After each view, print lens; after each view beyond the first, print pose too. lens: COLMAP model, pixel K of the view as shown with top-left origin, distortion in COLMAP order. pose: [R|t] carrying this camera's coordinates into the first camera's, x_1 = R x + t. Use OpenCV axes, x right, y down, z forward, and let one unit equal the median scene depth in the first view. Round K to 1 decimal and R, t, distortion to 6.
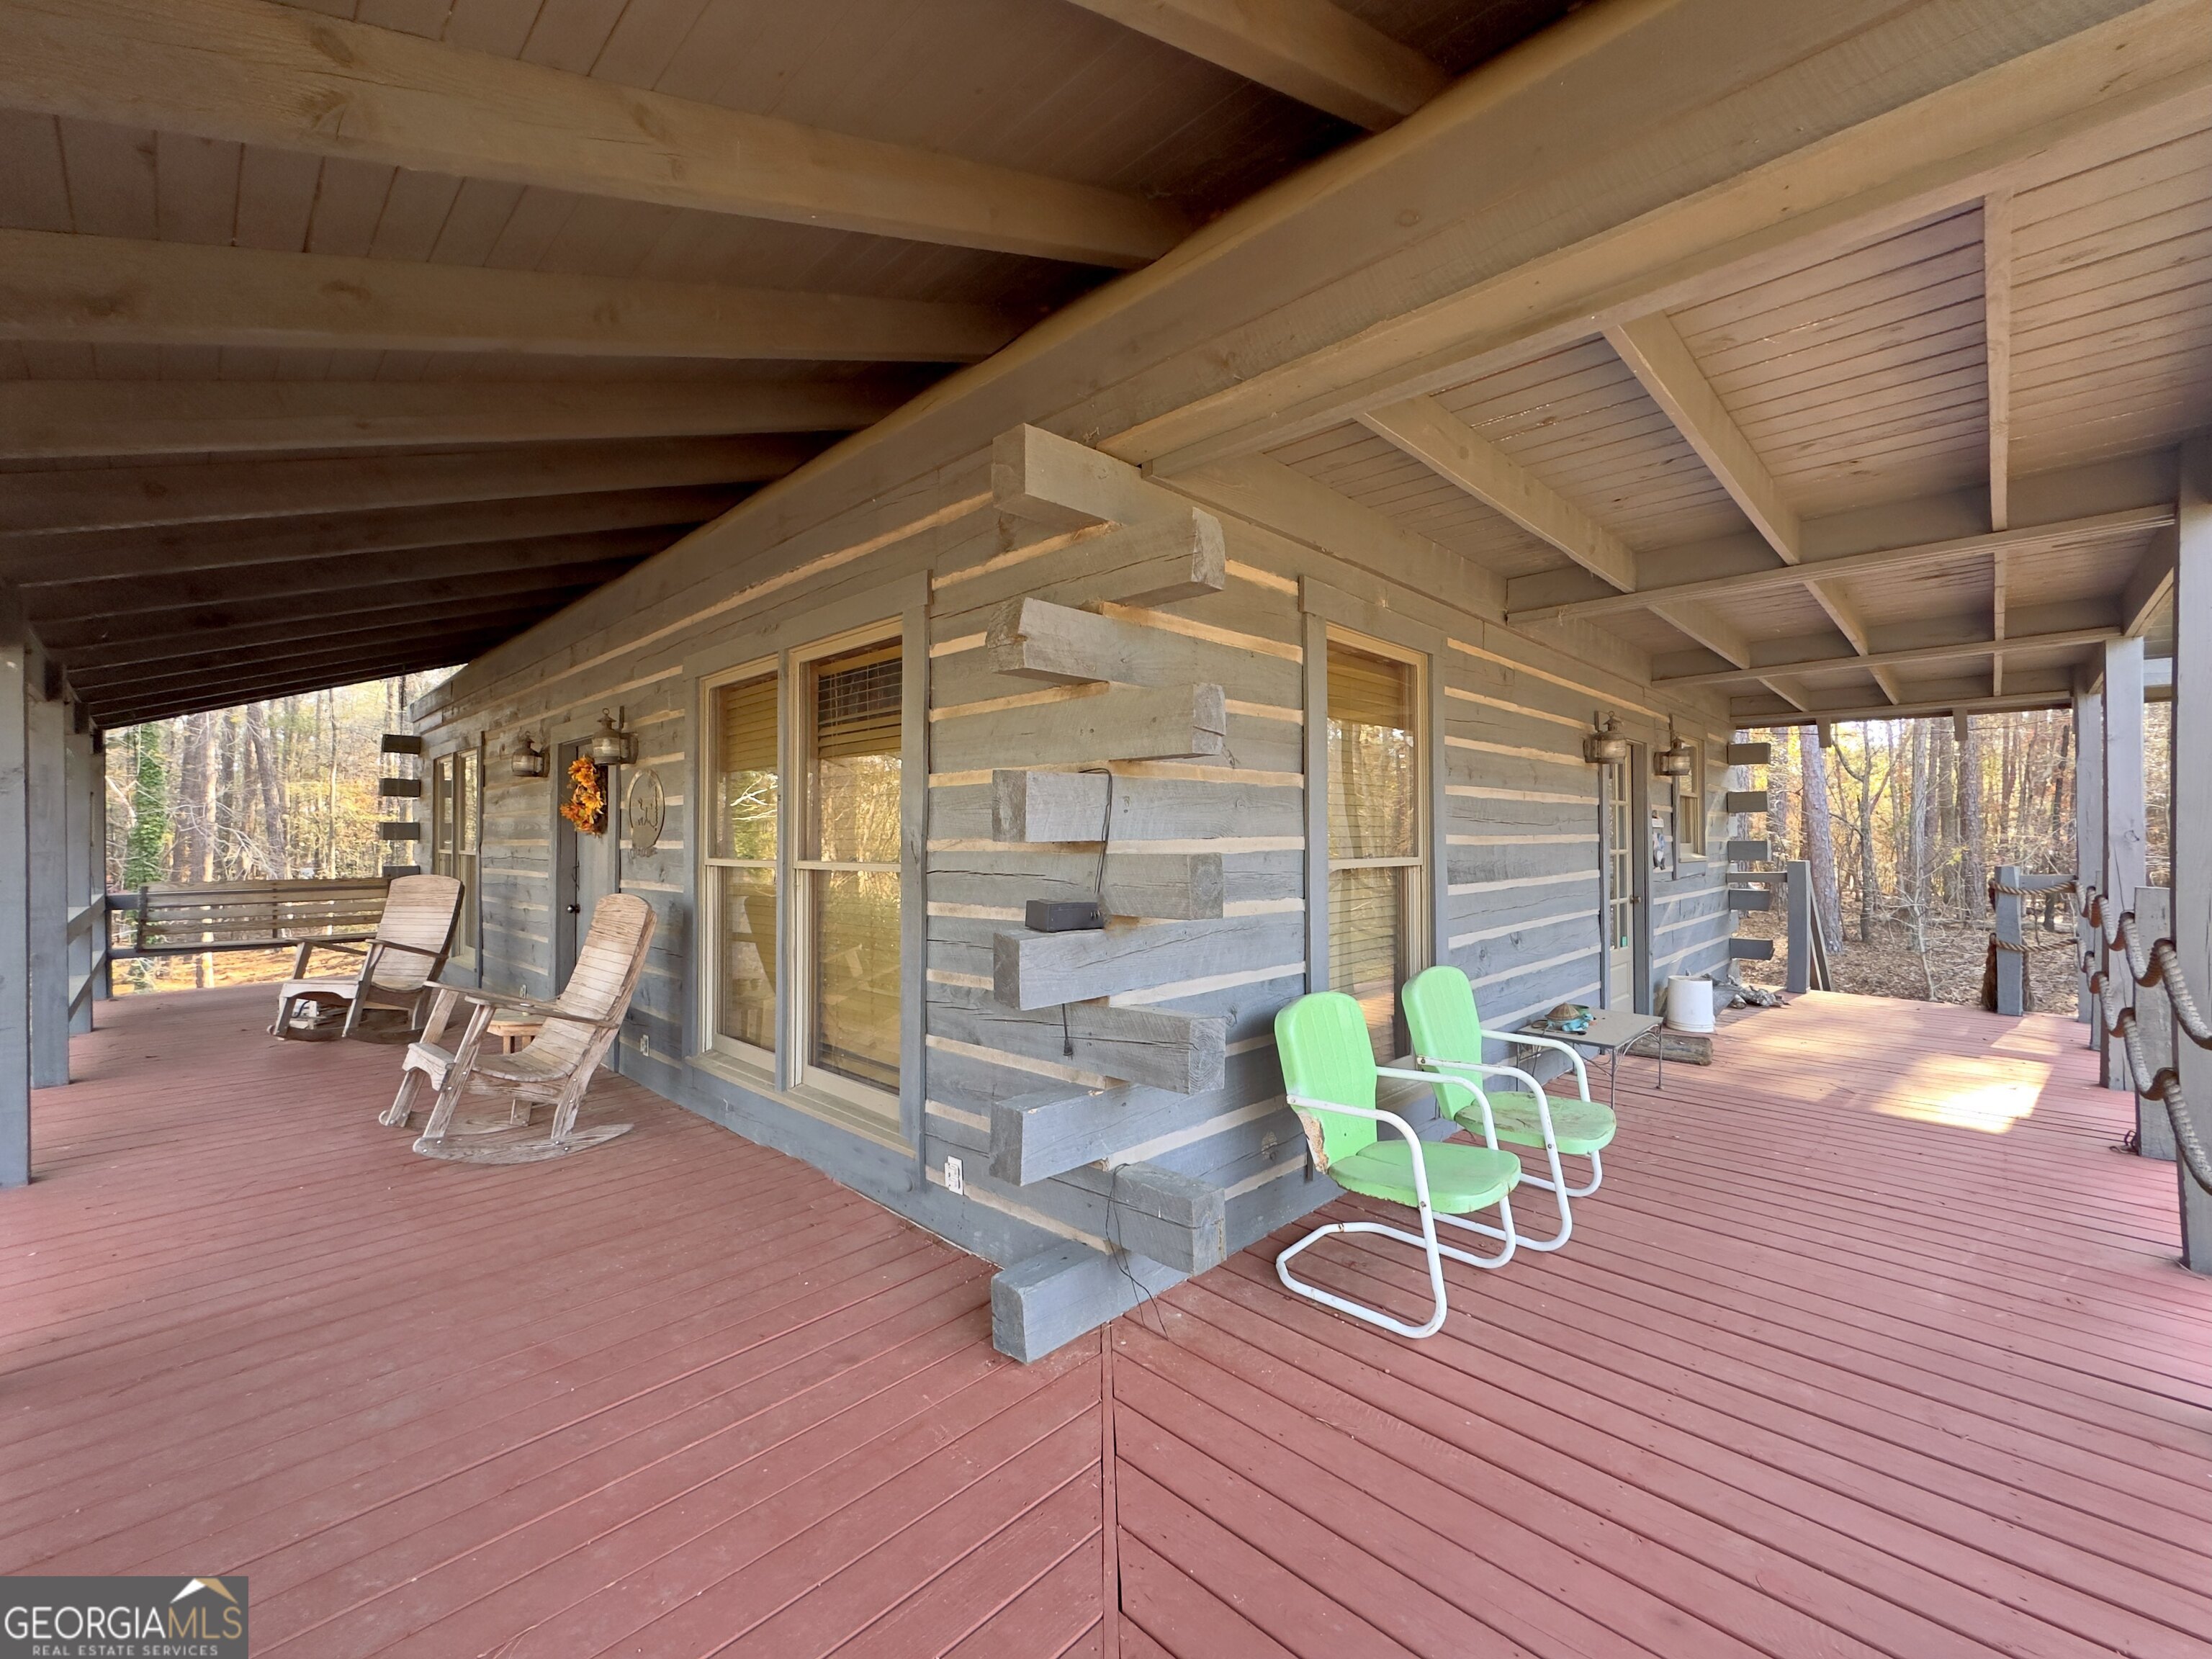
lens RADIAL K [[898.9, 0, 1106.0], [0, 898.9, 829.5], [0, 0, 1]] dist [-0.012269, -0.000580]
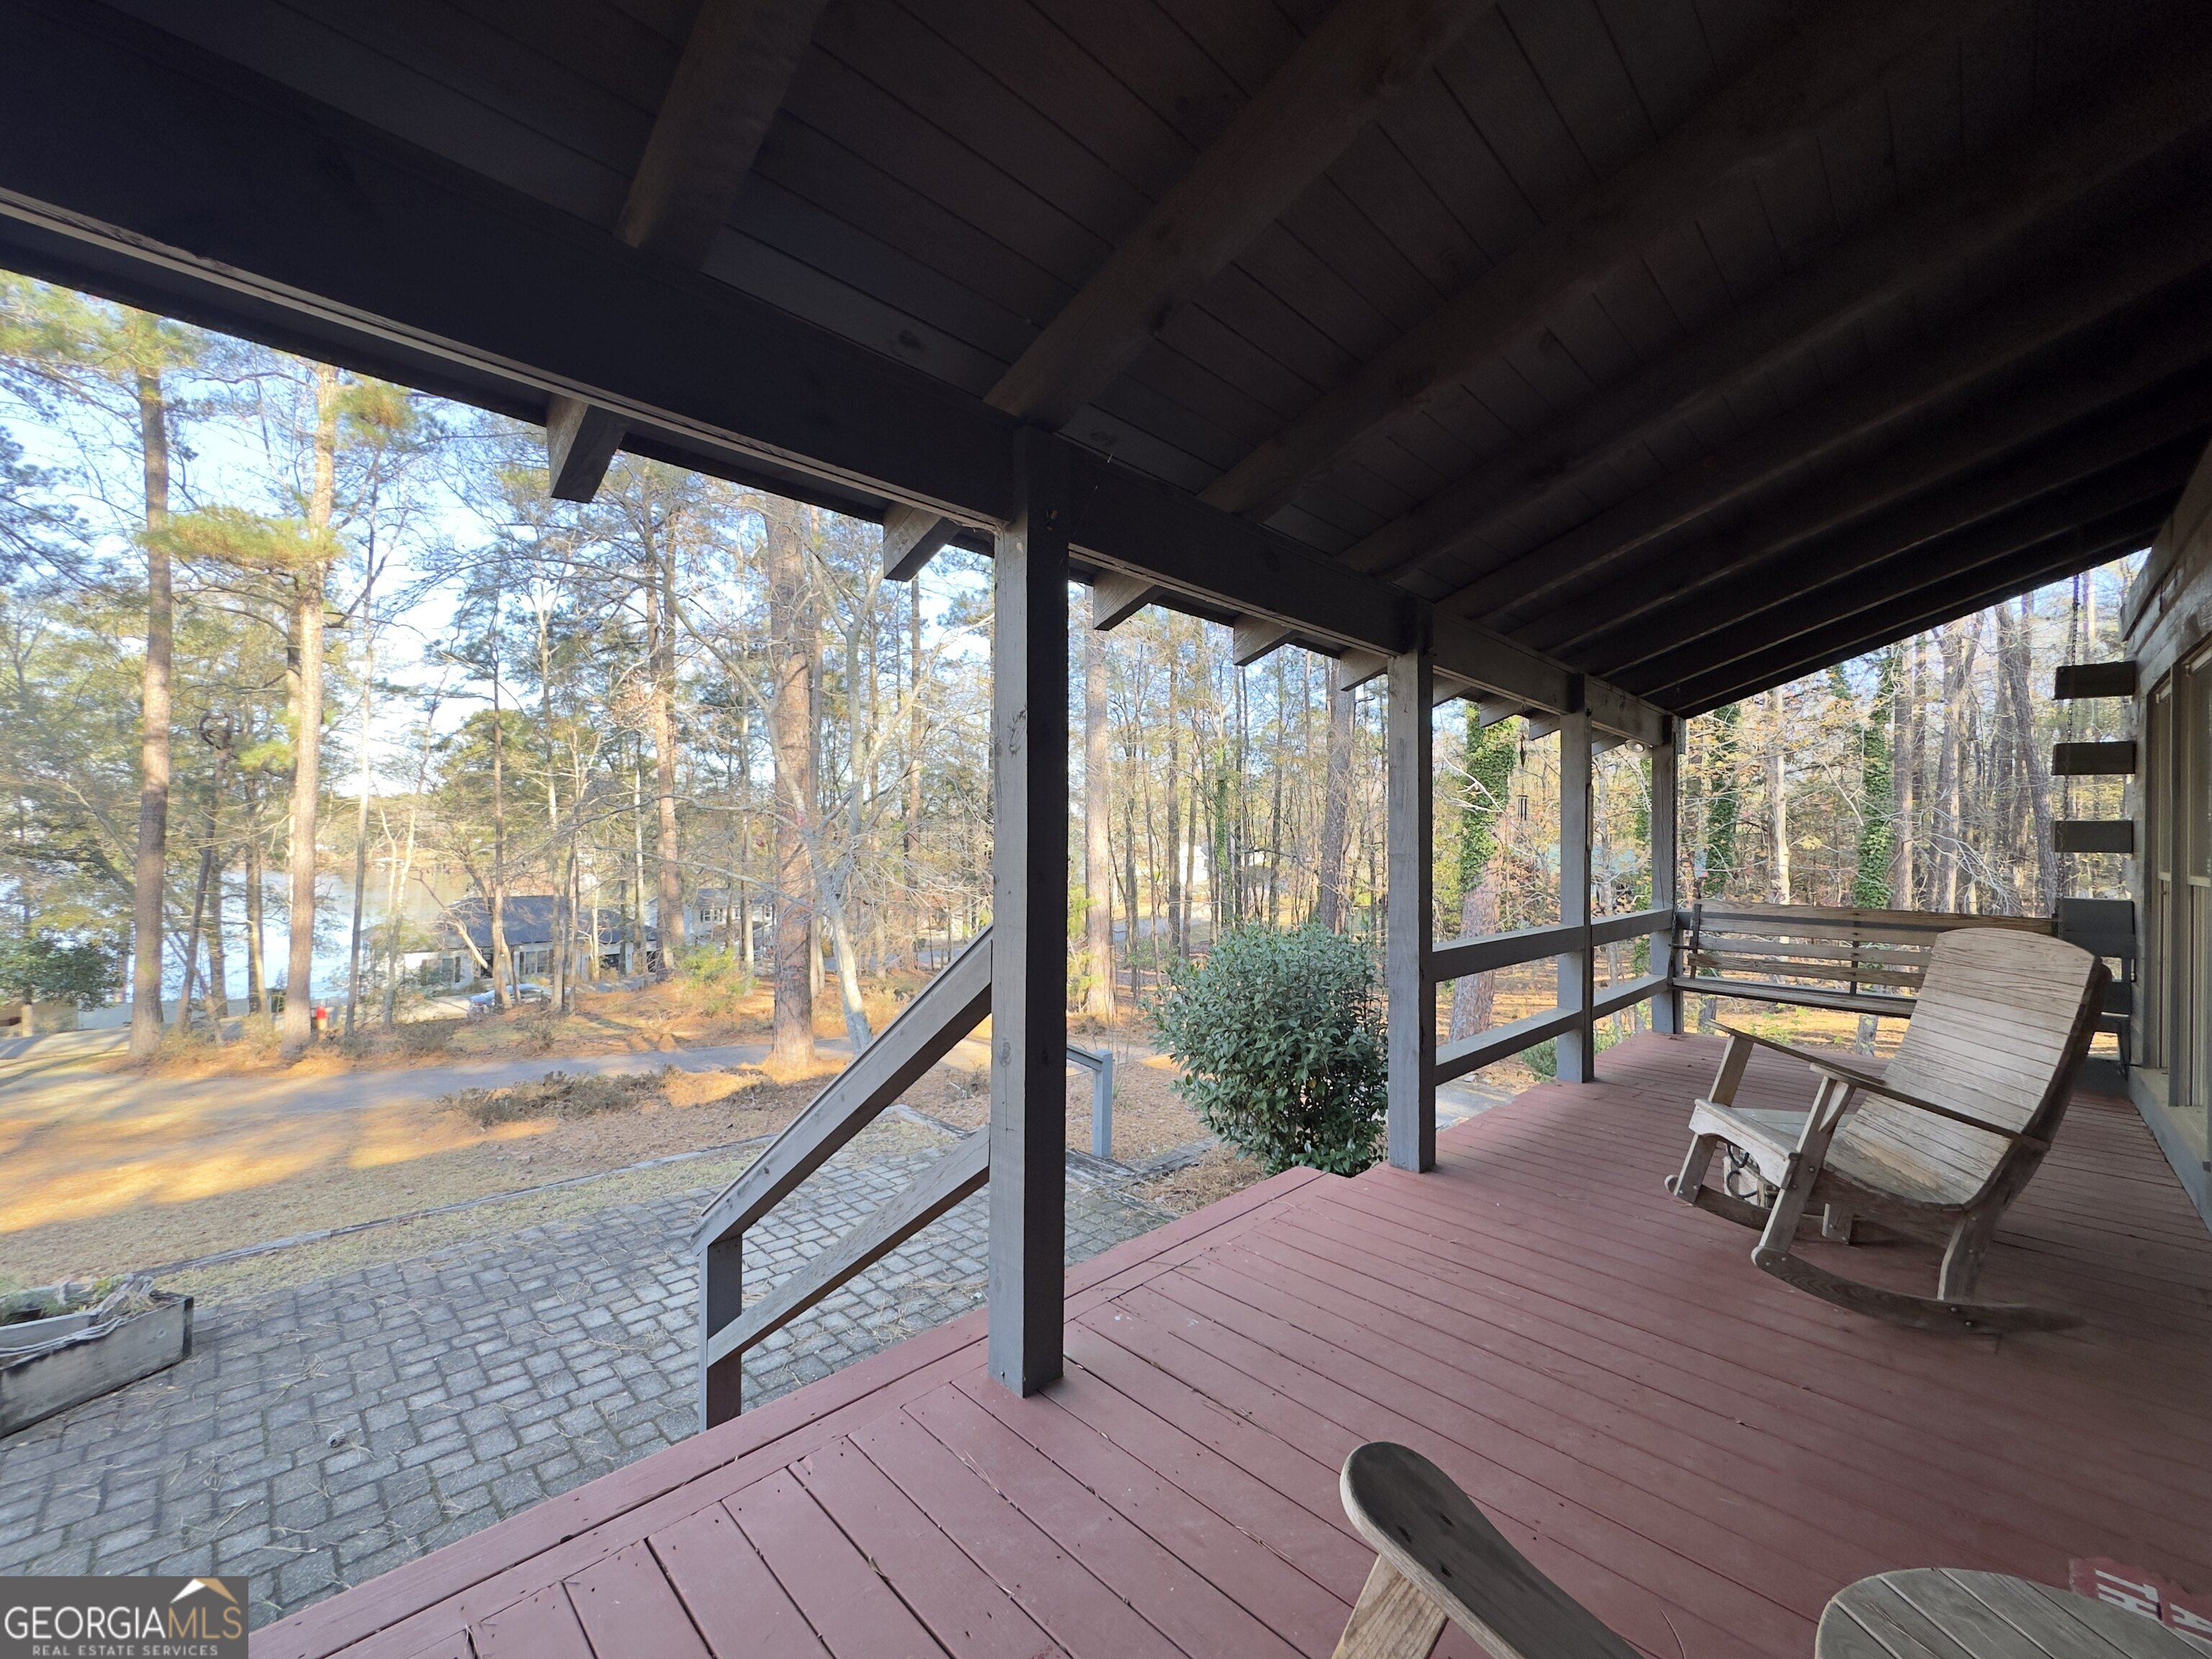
lens RADIAL K [[875.1, 0, 1108.0], [0, 875.1, 834.7], [0, 0, 1]] dist [-0.008249, 0.000060]
pose [[-0.030673, -0.004679, -0.999519, -0.288650], [-0.007552, 0.999962, -0.004449, 0.009050], [0.999501, 0.007412, -0.030707, 0.501352]]
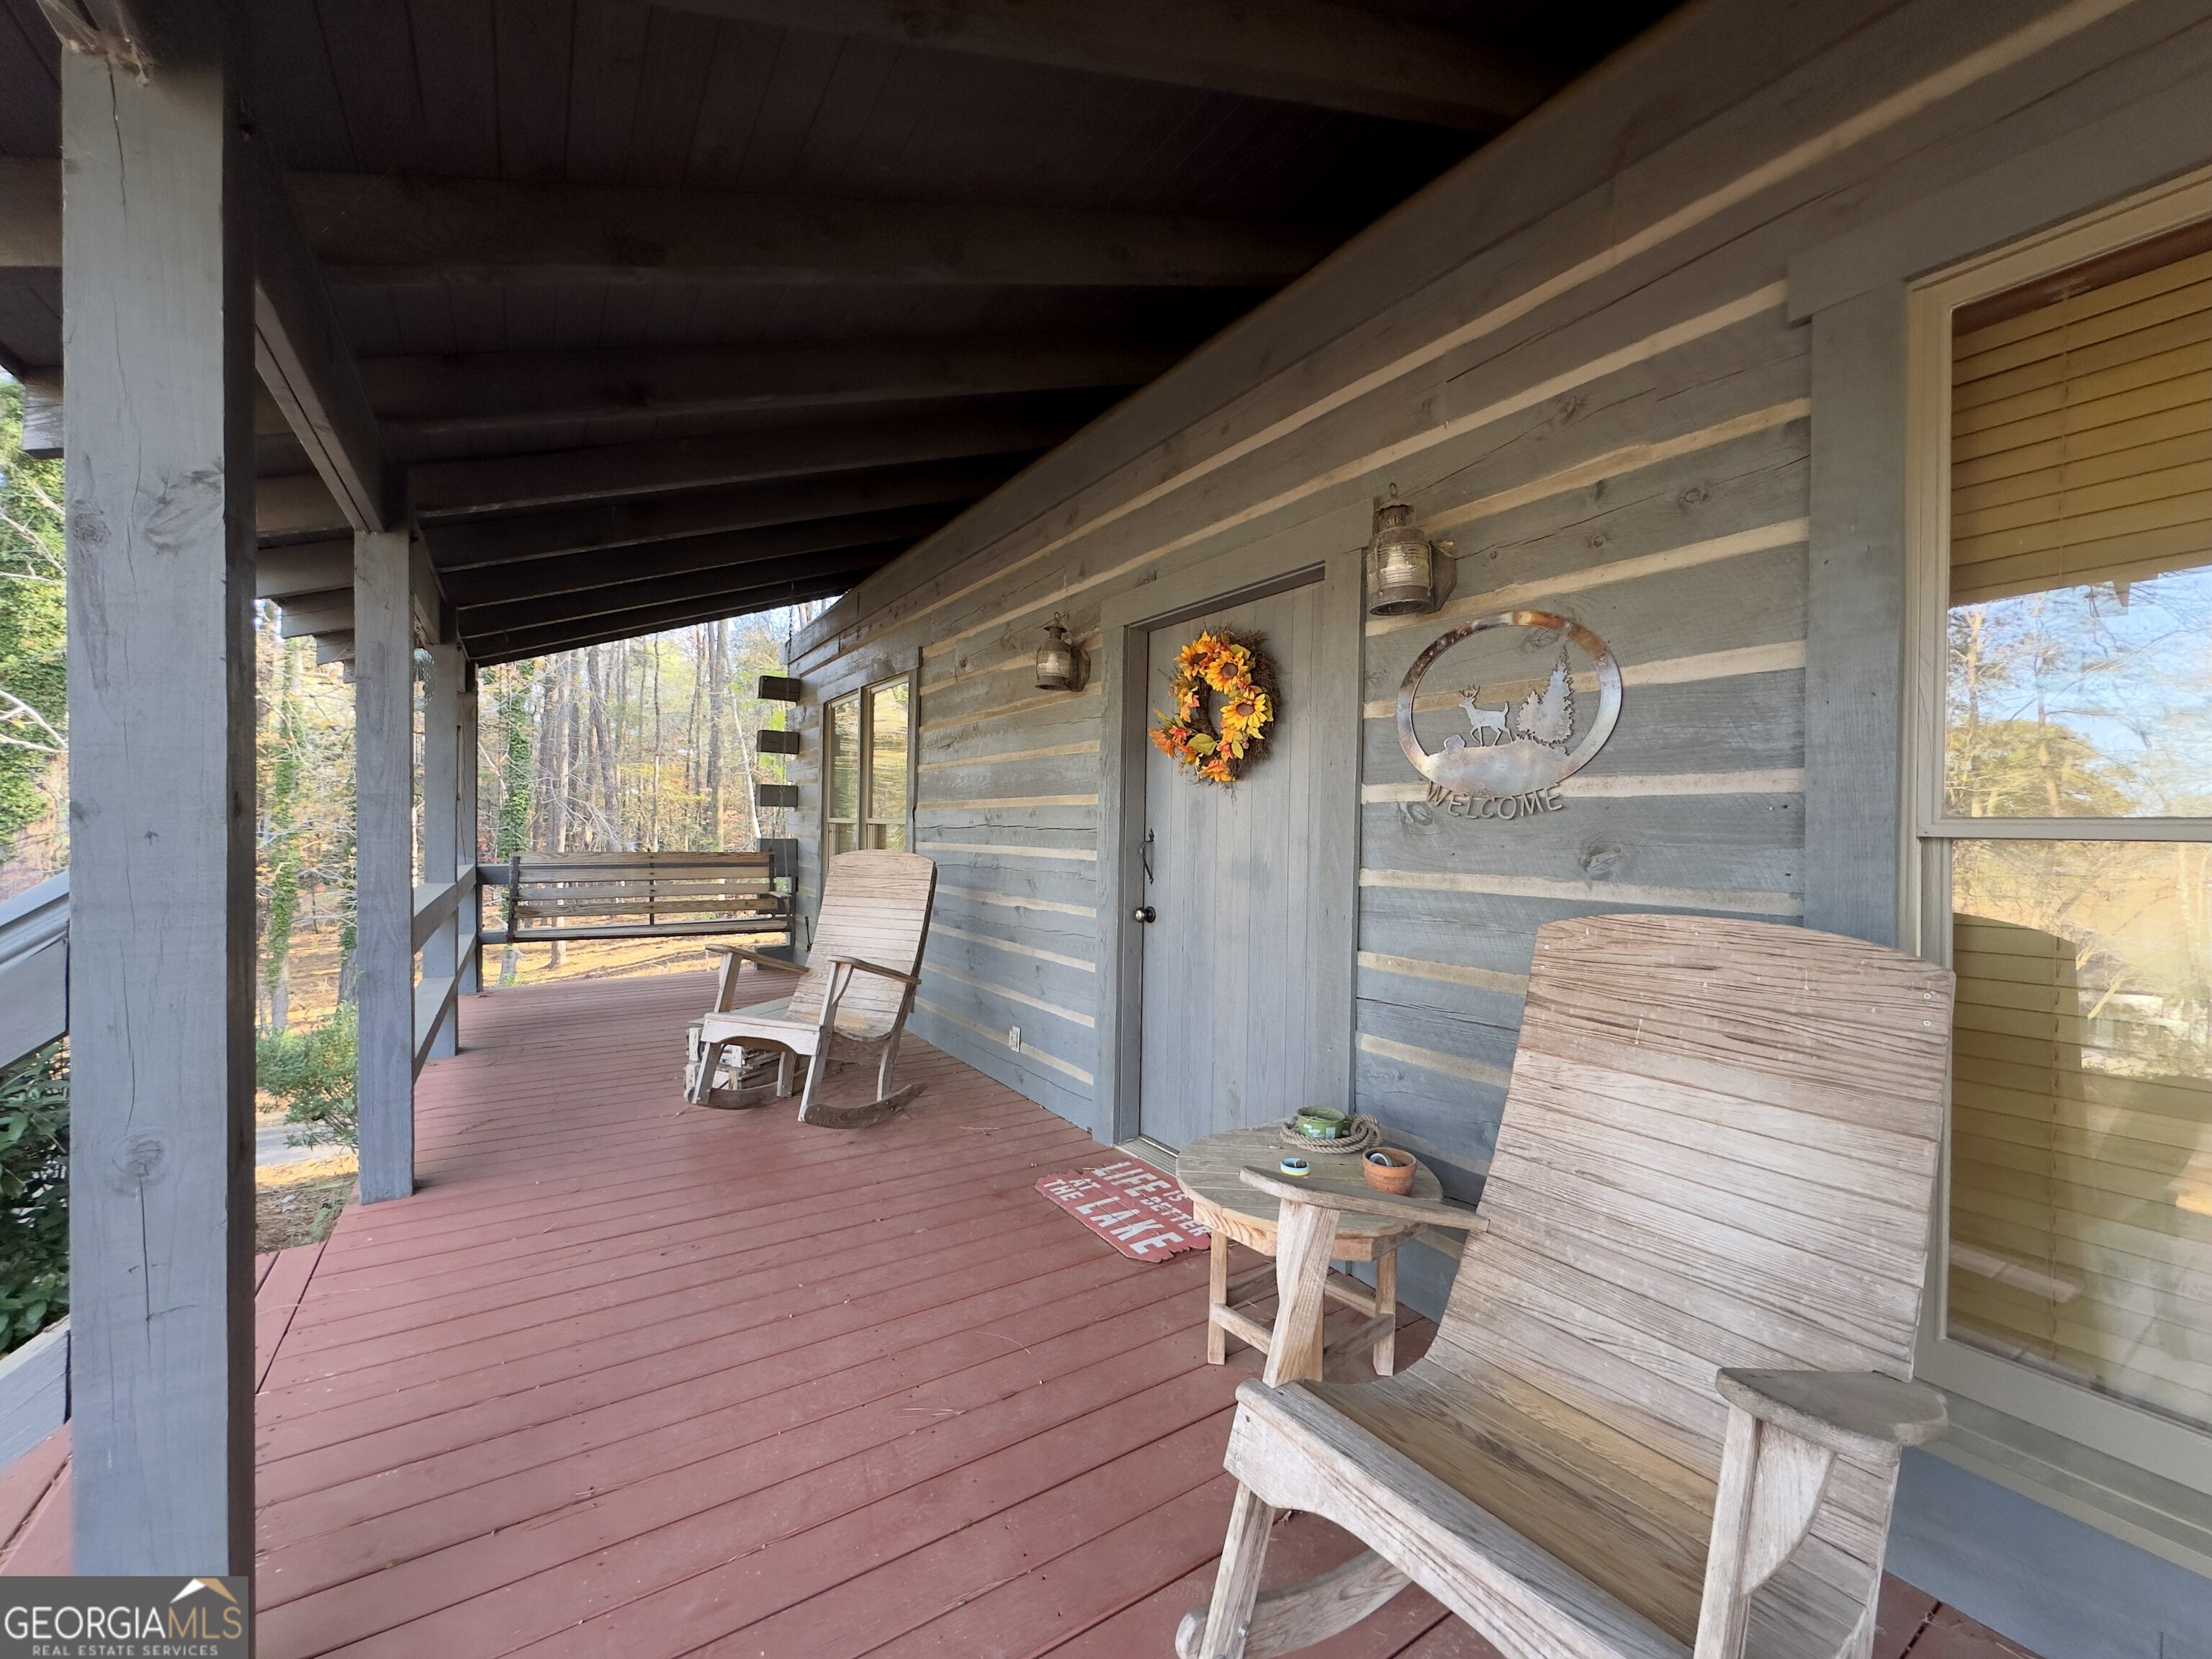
lens RADIAL K [[883.8, 0, 1095.1], [0, 883.8, 830.9], [0, 0, 1]] dist [-0.007058, 0.000015]
pose [[0.971017, 0.017826, -0.238343, -0.396081], [-0.014886, 0.999789, 0.014128, 0.022204], [0.238544, -0.010170, 0.971078, 0.358684]]
